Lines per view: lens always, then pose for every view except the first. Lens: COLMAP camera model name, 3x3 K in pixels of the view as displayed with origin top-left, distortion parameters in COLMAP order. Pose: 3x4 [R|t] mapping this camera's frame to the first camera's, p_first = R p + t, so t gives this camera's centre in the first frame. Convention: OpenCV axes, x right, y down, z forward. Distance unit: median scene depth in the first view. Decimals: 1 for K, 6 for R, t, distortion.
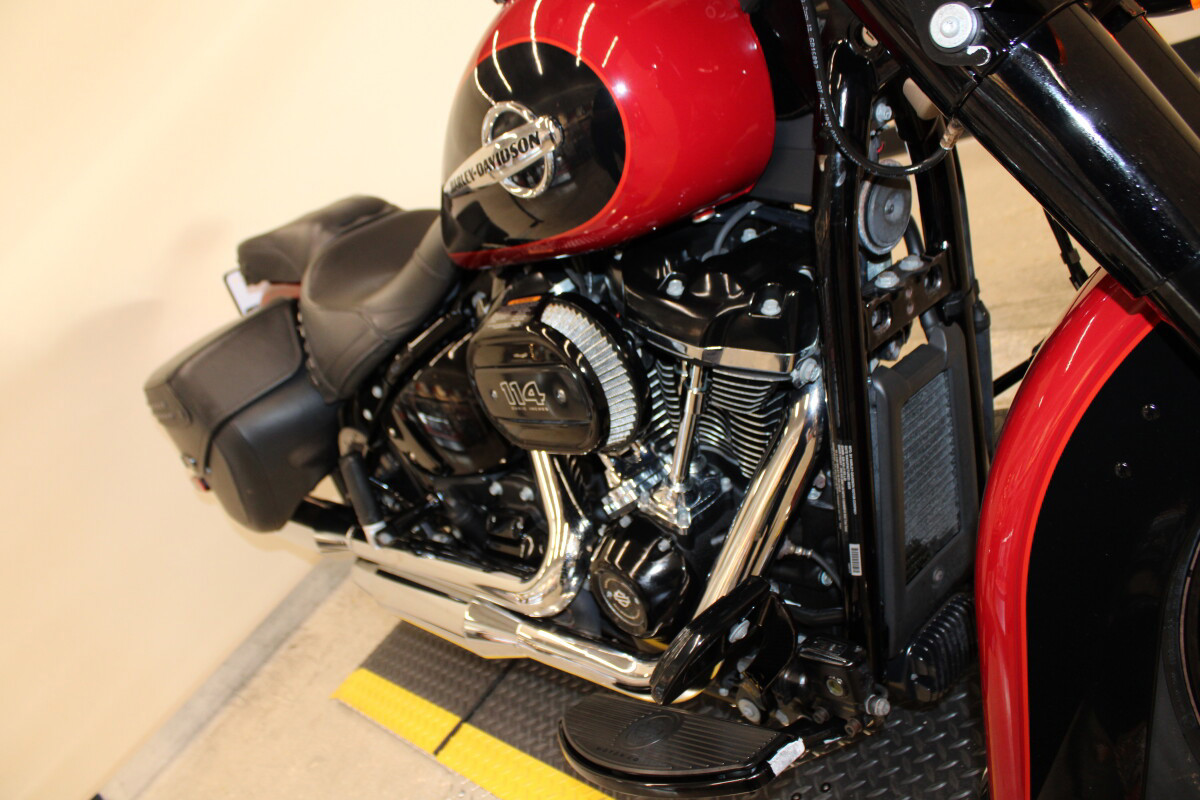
lens RADIAL K [[976.0, 0, 596.5], [0, 976.0, 397.4], [0, 0, 1]] dist [-0.169137, 0.129737]
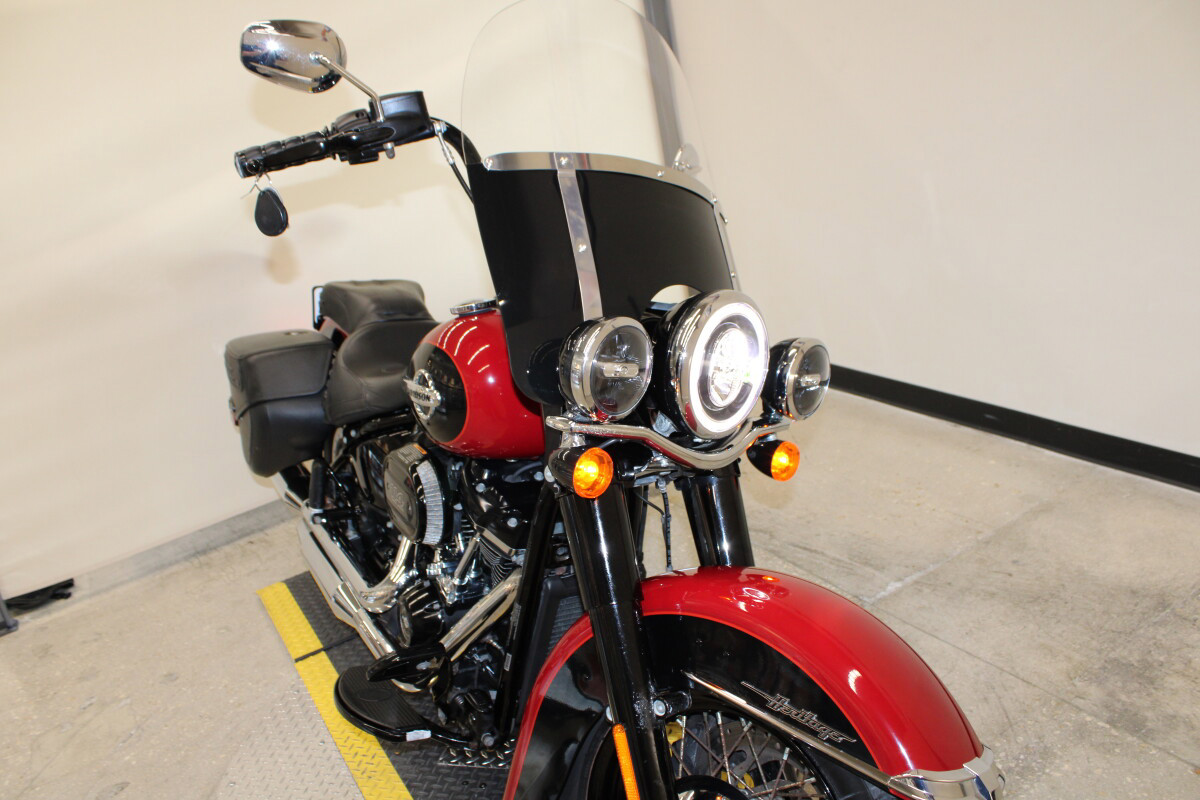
lens RADIAL K [[976.0, 0, 601.3], [0, 976.0, 401.2], [0, 0, 1]] dist [-0.169137, 0.129737]
pose [[0.899311, 0.432926, -0.061759, 0.197897], [-0.433915, 0.900949, -0.002919, -0.212626], [0.054378, 0.029423, 0.998087, -0.511334]]
